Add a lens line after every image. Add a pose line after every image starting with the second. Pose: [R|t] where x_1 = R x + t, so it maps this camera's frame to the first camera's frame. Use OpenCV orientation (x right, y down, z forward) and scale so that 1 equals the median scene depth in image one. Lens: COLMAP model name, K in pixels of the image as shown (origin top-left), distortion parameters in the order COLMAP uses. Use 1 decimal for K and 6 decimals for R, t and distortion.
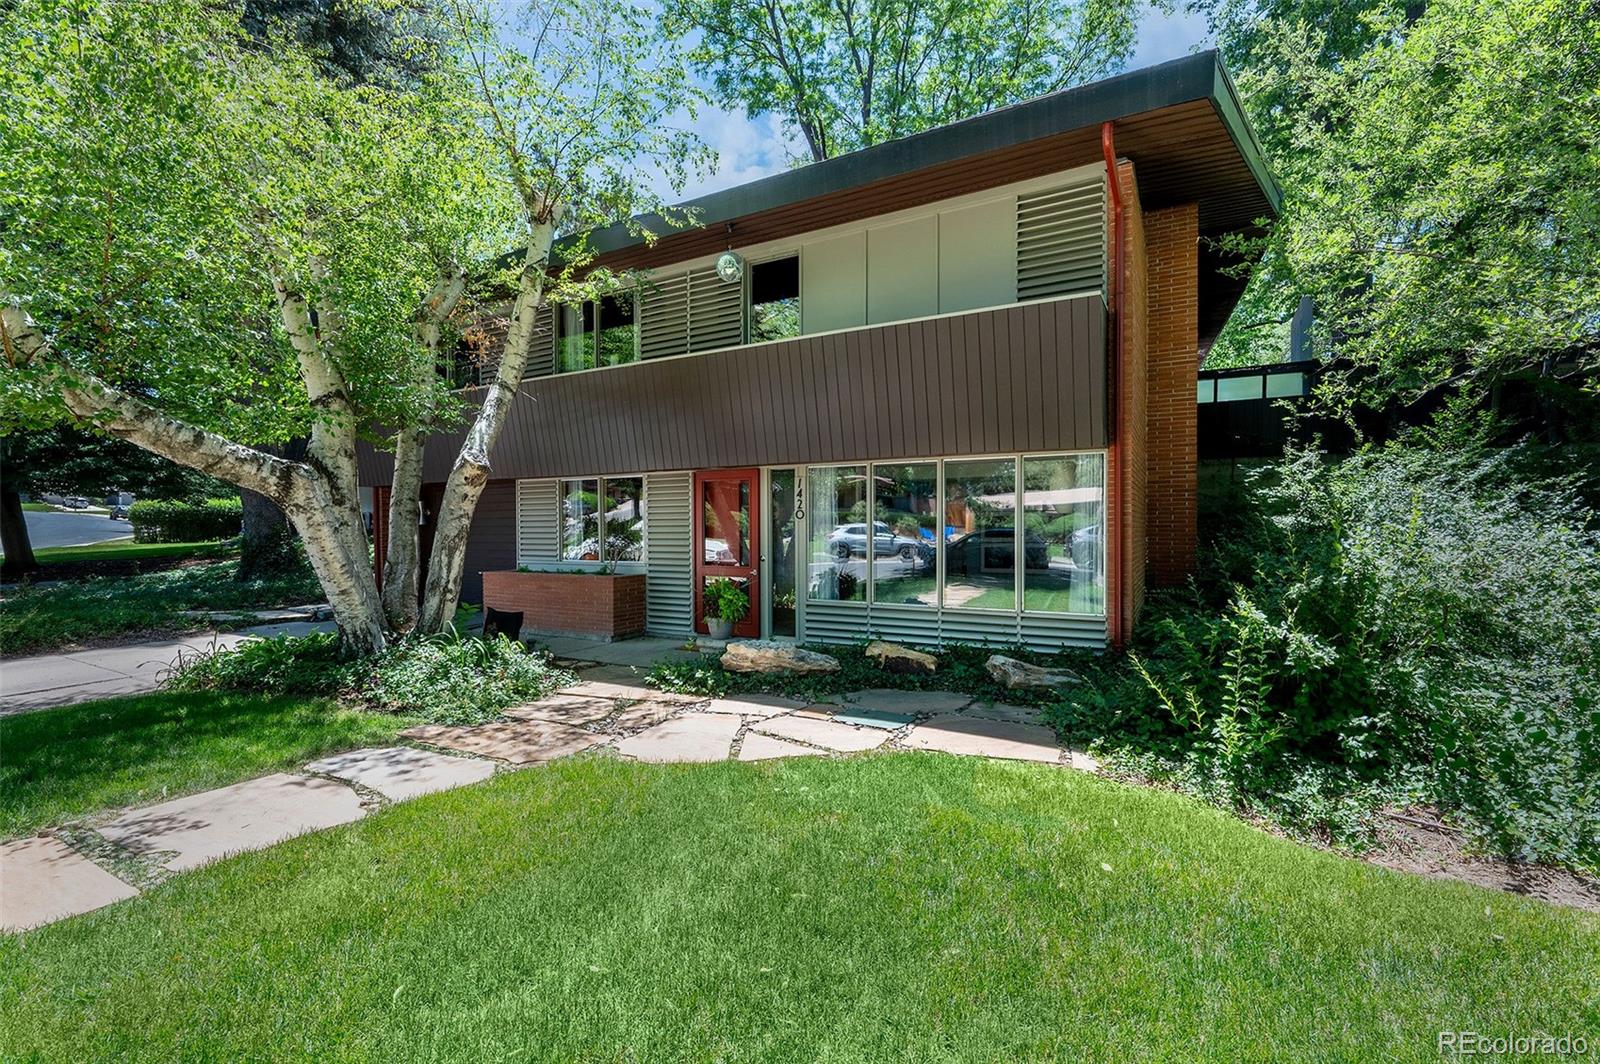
lens RADIAL K [[735.6, 0, 800.0], [0, 735.6, 532.0], [0, 0, 1]] dist [-0.000057, 0.000005]
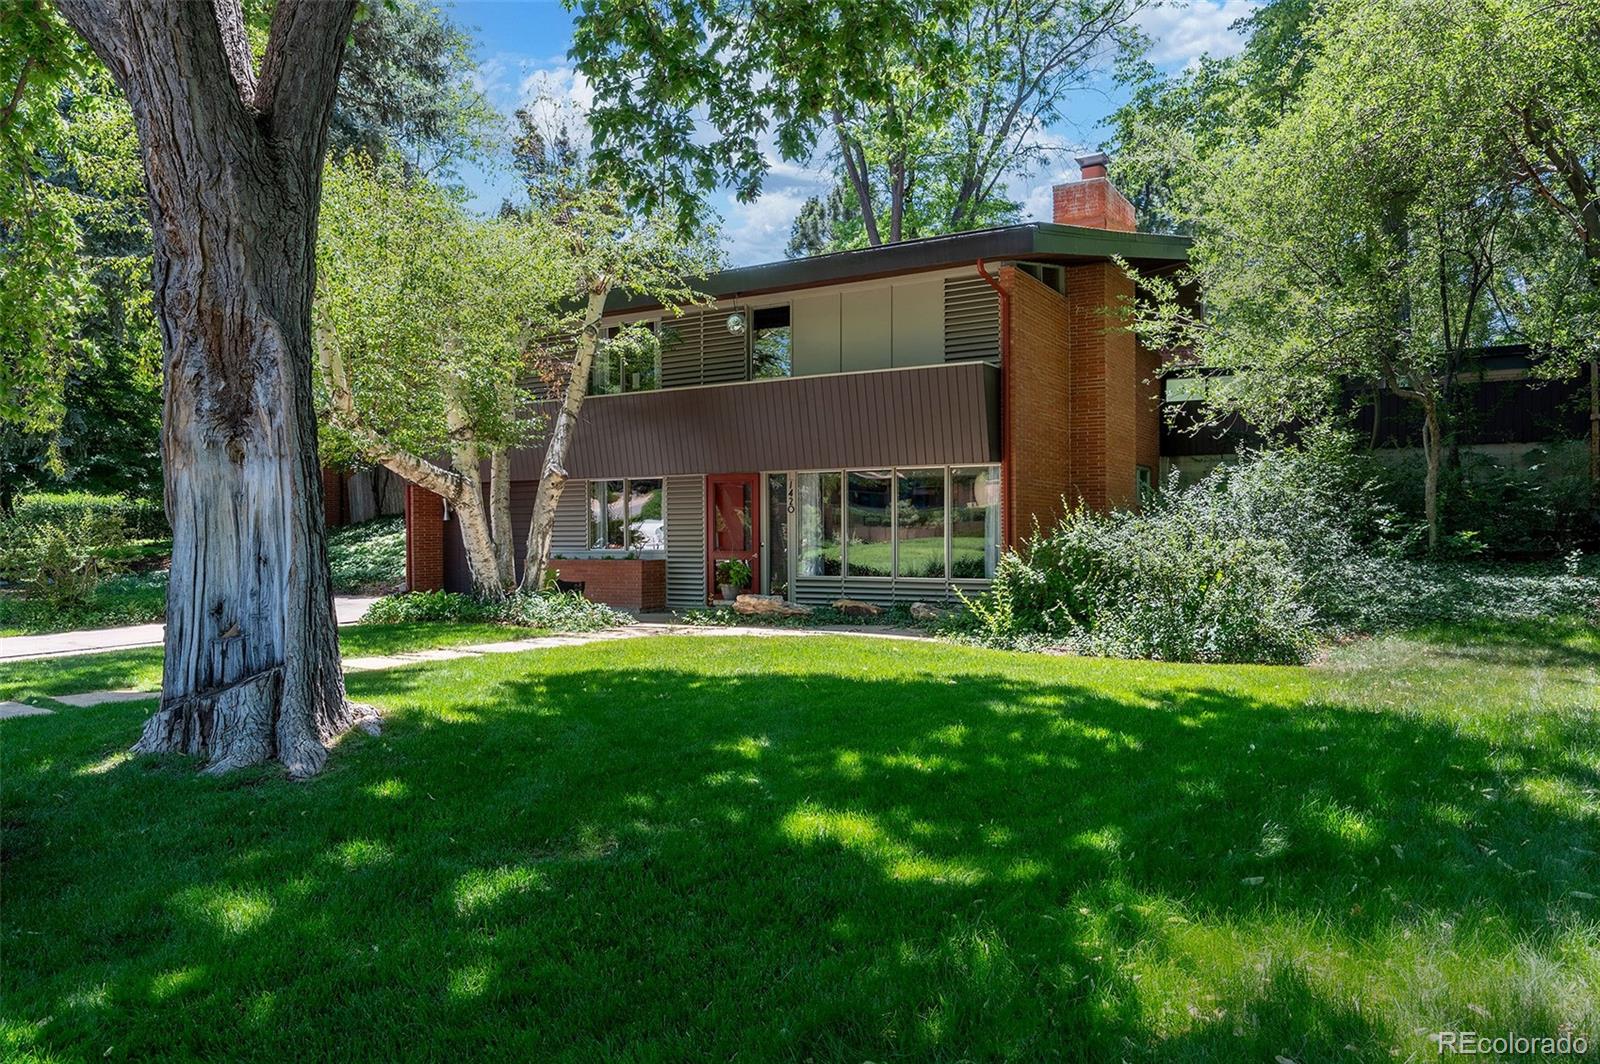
lens RADIAL K [[1066.2, 0, 800.0], [0, 1066.2, 532.0], [0, 0, 1]] dist [0.000209, -0.000020]
pose [[0.999756, -0.001099, -0.022063, 0.068664], [0.000989, 0.999987, -0.004989, 0.030291], [0.022068, 0.004966, 0.999744, -1.039485]]
